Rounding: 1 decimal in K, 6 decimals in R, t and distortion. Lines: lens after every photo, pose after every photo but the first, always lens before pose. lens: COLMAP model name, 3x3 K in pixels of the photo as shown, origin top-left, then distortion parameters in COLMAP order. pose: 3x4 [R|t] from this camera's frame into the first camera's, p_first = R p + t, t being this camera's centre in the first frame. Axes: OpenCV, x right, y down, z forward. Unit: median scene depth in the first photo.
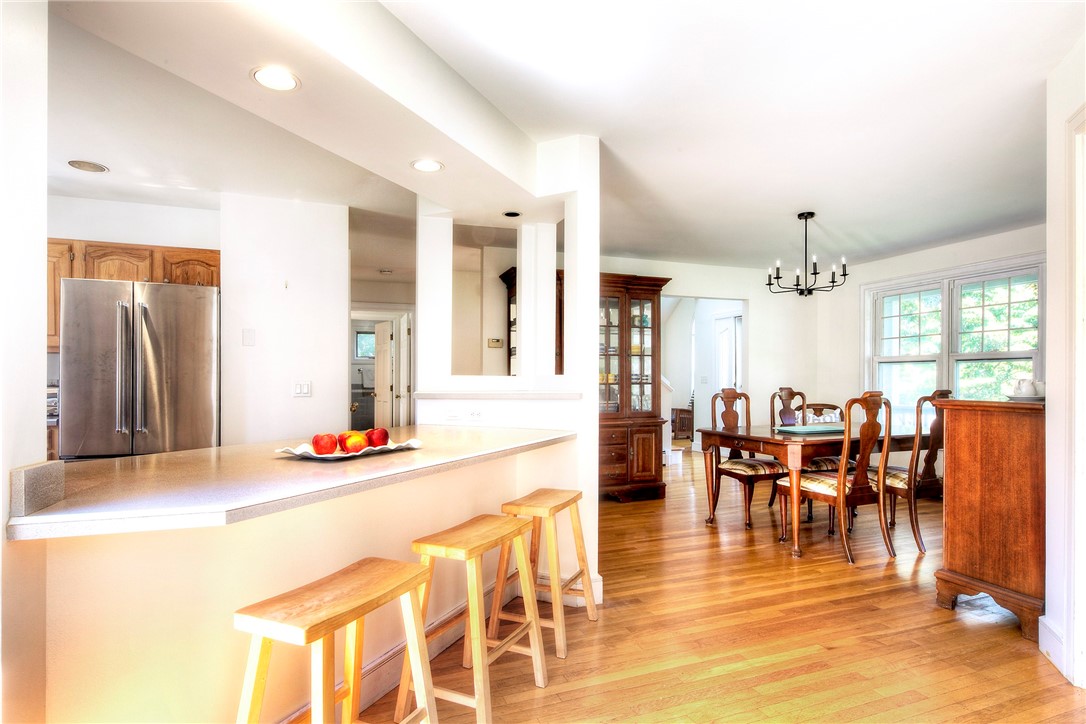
lens RADIAL K [[550.5, 0, 542.9], [0, 550.5, 404.9], [0, 0, 1]] dist [0.002353, -0.000938]
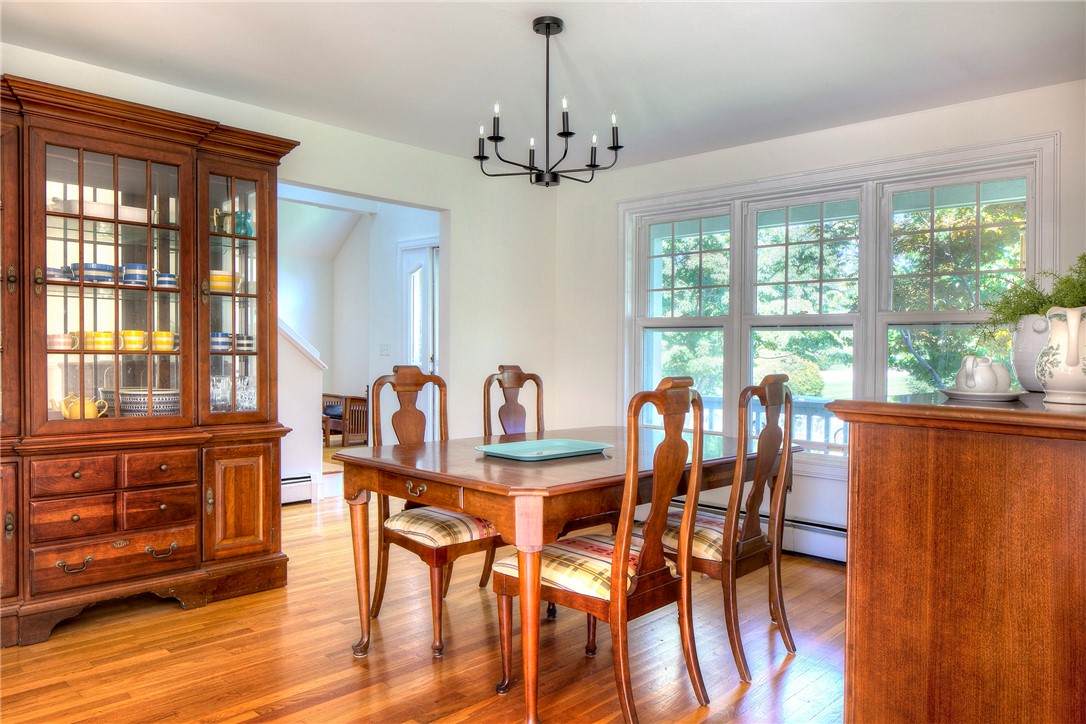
lens RADIAL K [[724.3, 0, 541.5], [0, 724.3, 362.4], [0, 0, 1]] dist [0.002656, 0.001947]
pose [[0.895696, 0.013639, 0.444457, 0.173135], [0.000011, 0.999529, -0.030695, -0.014387], [-0.444666, 0.027498, 0.895274, 0.396481]]
